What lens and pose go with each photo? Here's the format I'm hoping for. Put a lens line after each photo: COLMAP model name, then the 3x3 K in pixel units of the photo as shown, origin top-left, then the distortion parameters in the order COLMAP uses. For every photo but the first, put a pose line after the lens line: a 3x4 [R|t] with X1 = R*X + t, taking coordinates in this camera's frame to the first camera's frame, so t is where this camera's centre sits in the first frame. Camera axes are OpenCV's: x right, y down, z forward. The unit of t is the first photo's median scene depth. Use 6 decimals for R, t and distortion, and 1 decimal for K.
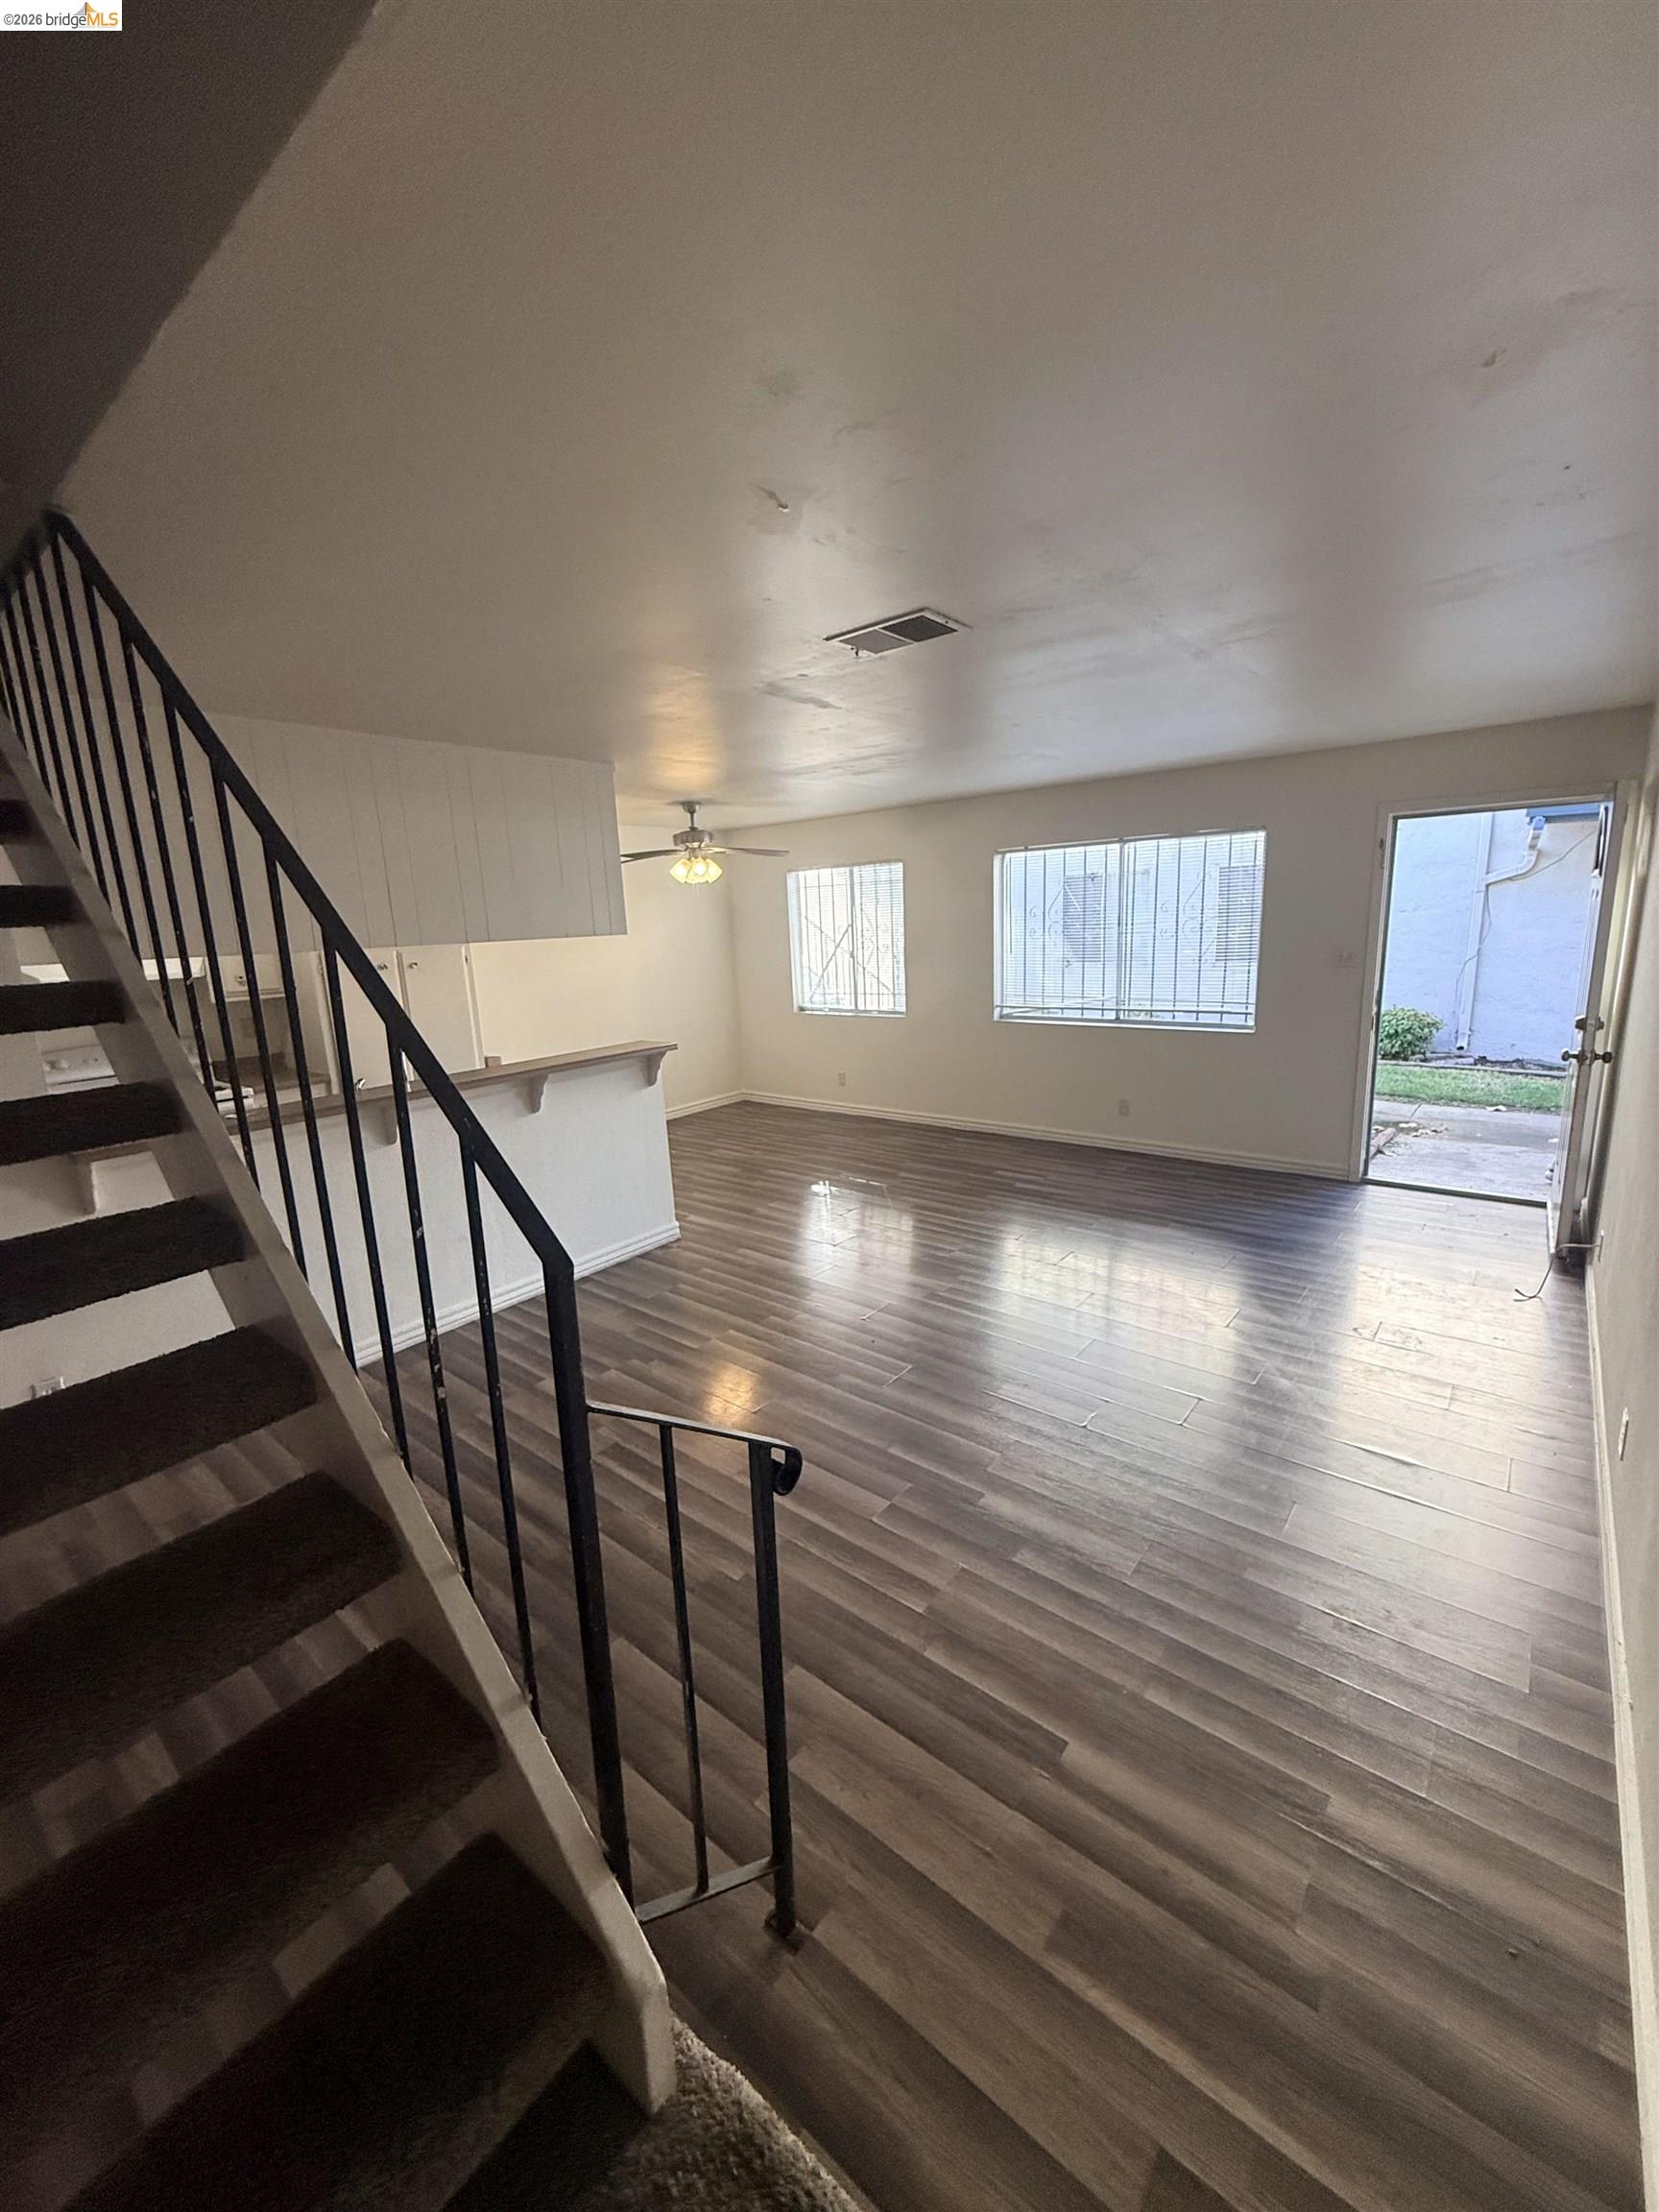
lens RADIAL K [[880.0, 0, 845.4], [0, 880.0, 1092.1], [0, 0, 1]] dist [-0.000143, -0.000033]
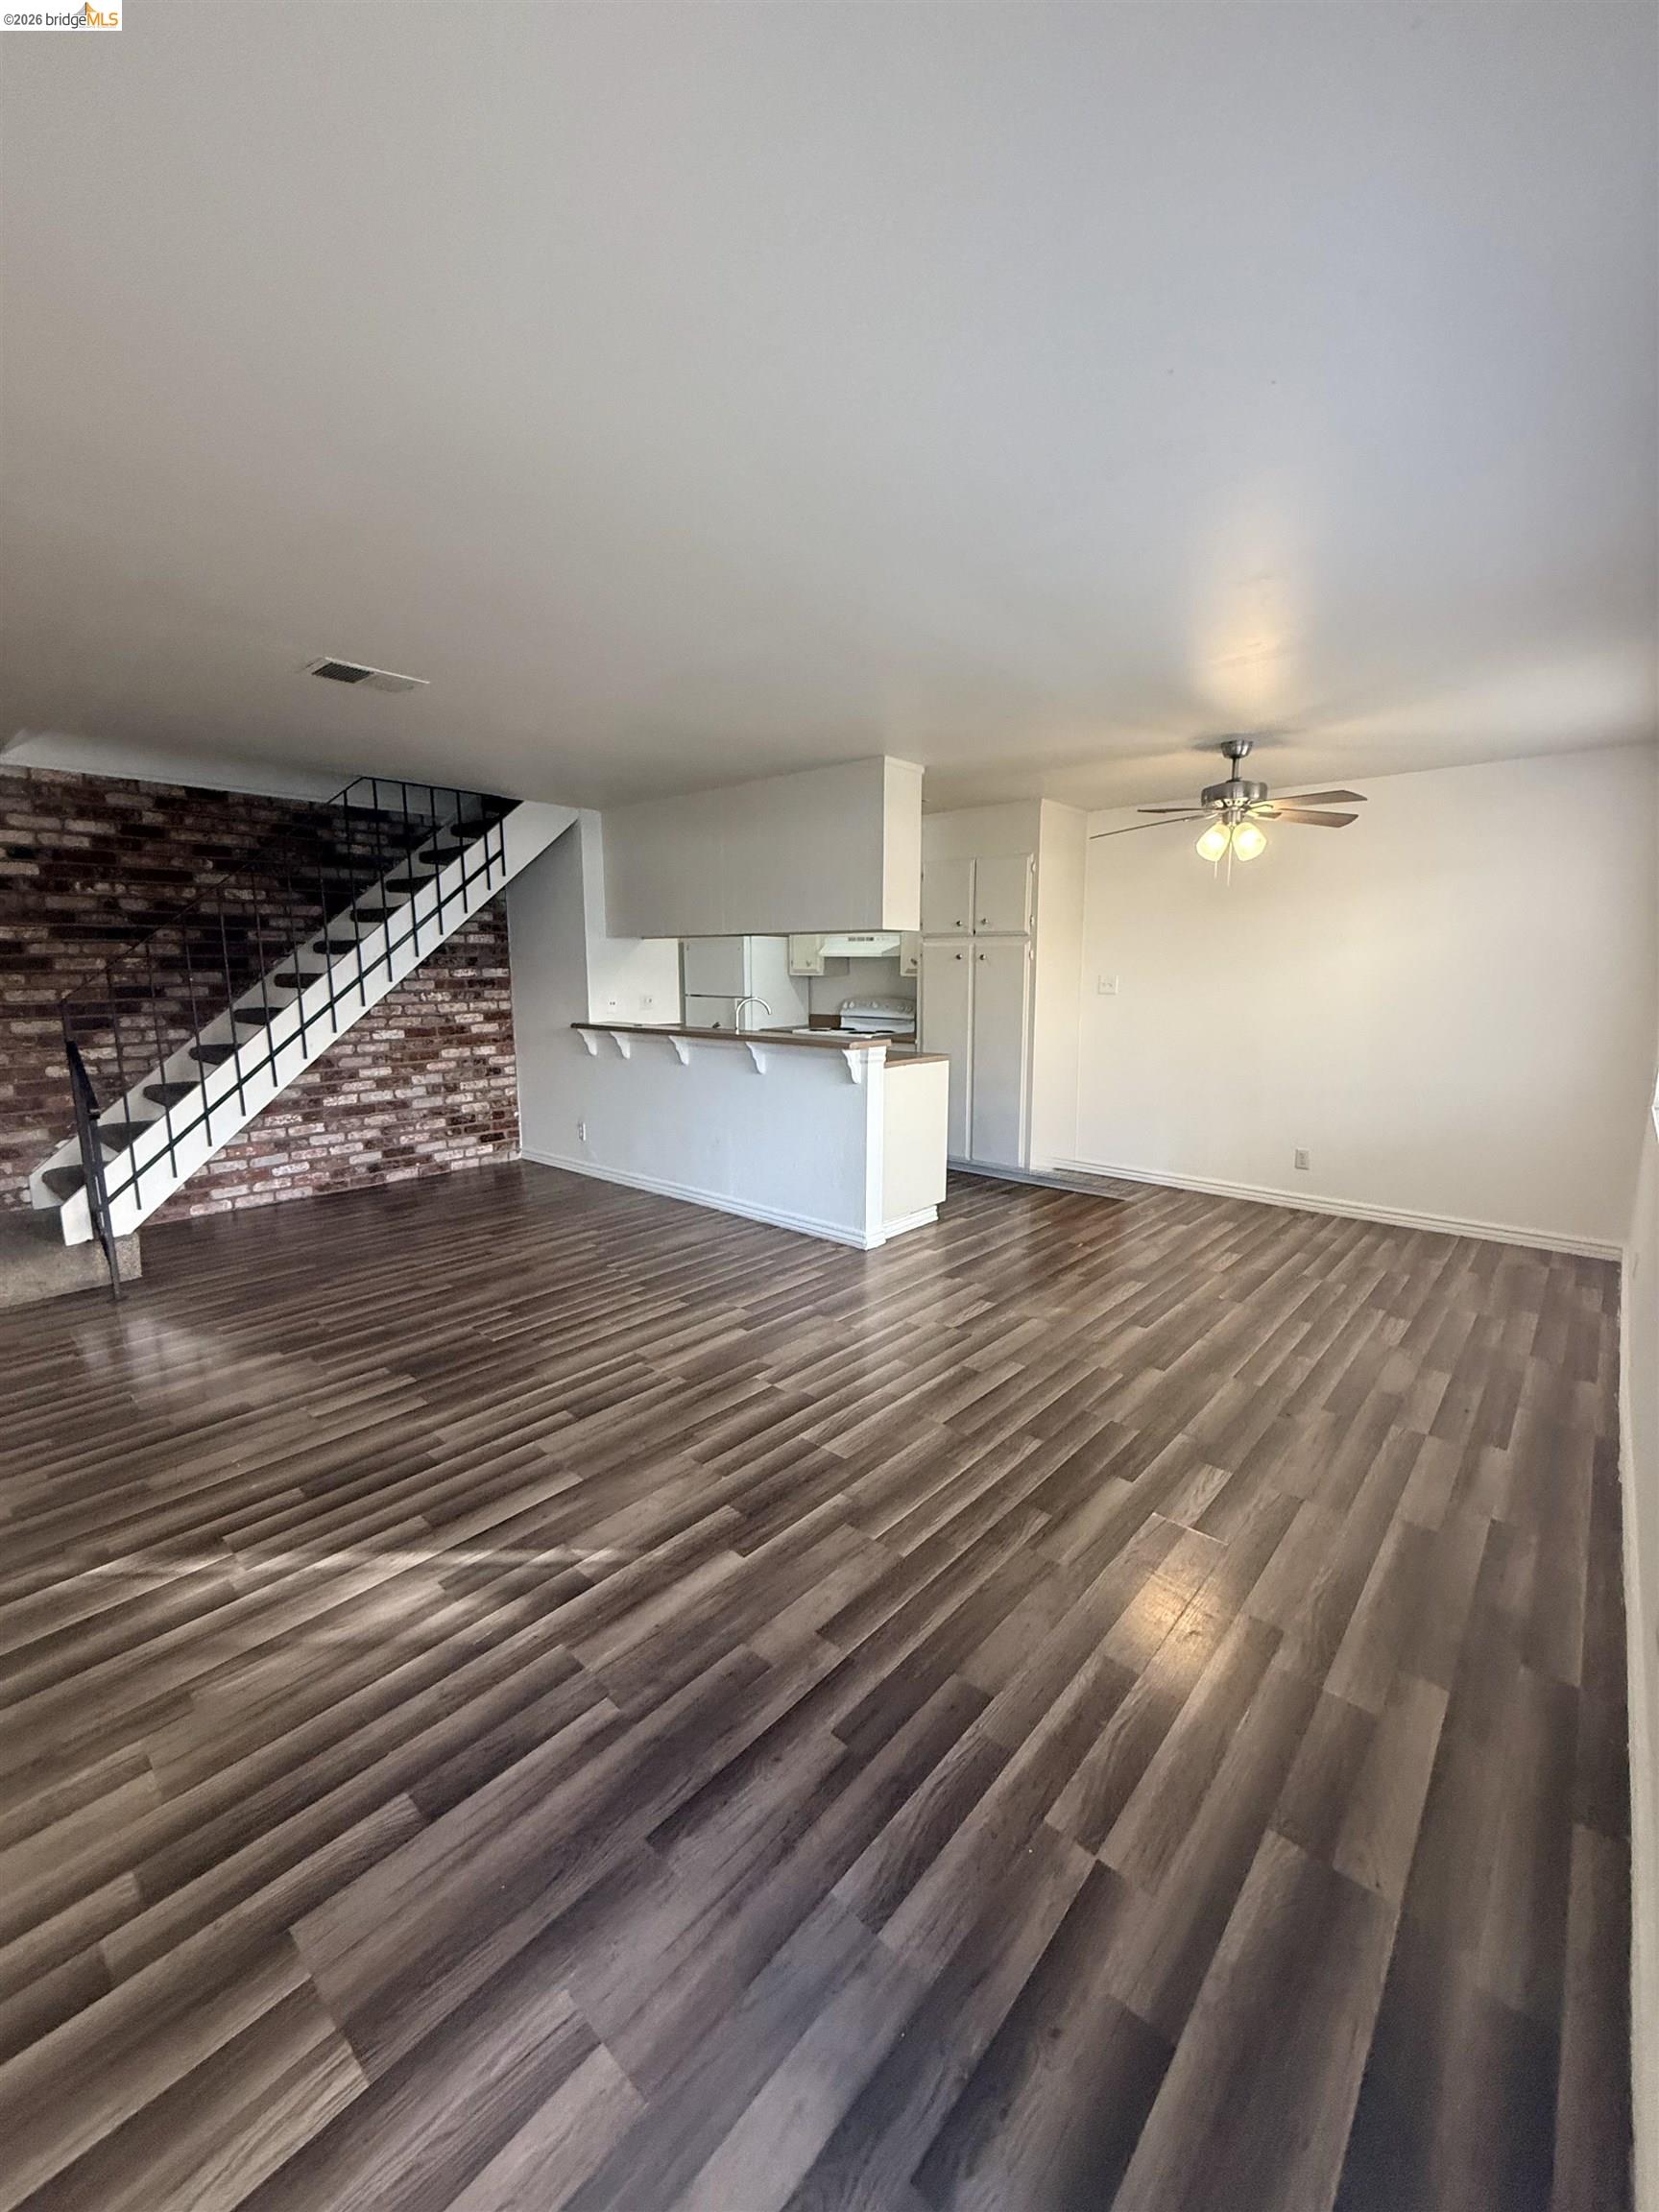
lens RADIAL K [[880.0, 0, 832.9], [0, 880.0, 1104.2], [0, 0, 1]] dist [-0.000143, -0.000033]
pose [[-0.054111, 0.198342, -0.978638, 0.829014], [-0.192208, 0.959677, 0.205127, -0.201138], [0.979861, 0.199201, -0.013806, 1.109359]]
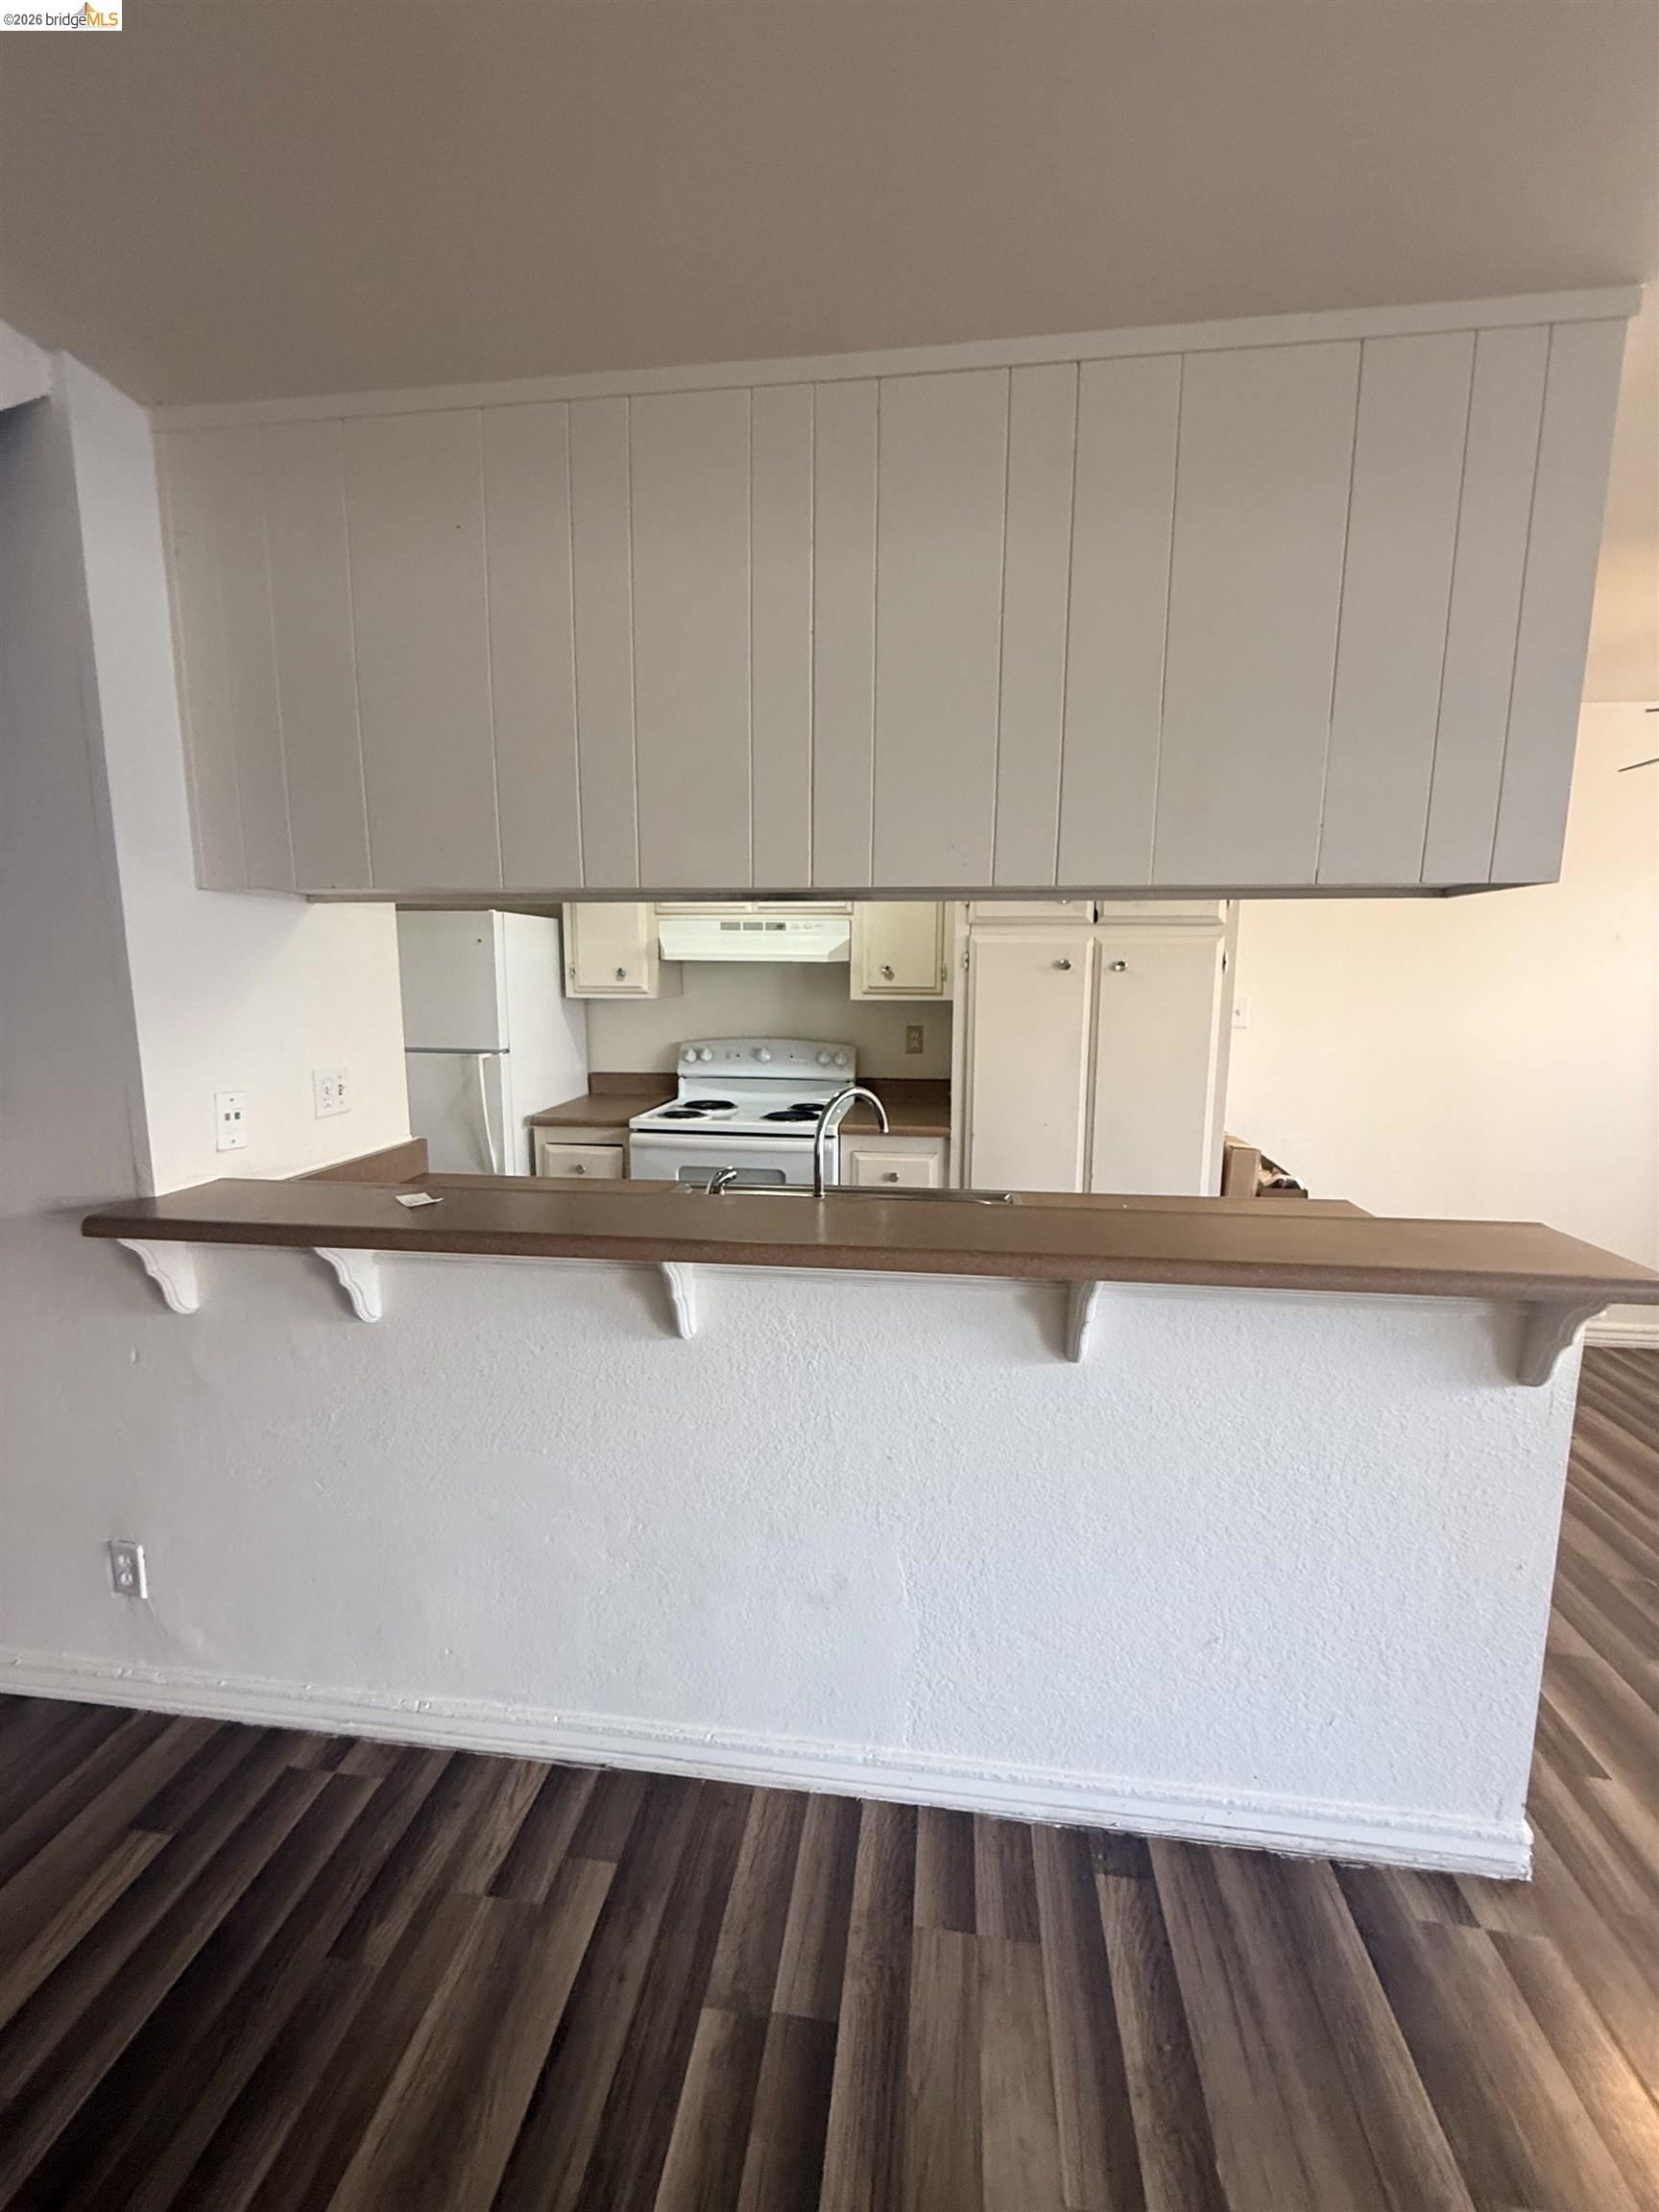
lens RADIAL K [[880.0, 0, 833.1], [0, 880.0, 1103.1], [0, 0, 1]] dist [-0.000143, -0.000033]
pose [[0.509360, 0.174982, -0.842576, -0.118134], [-0.193322, 0.977350, 0.086103, -0.089664], [0.838558, 0.119031, 0.531651, 0.708931]]
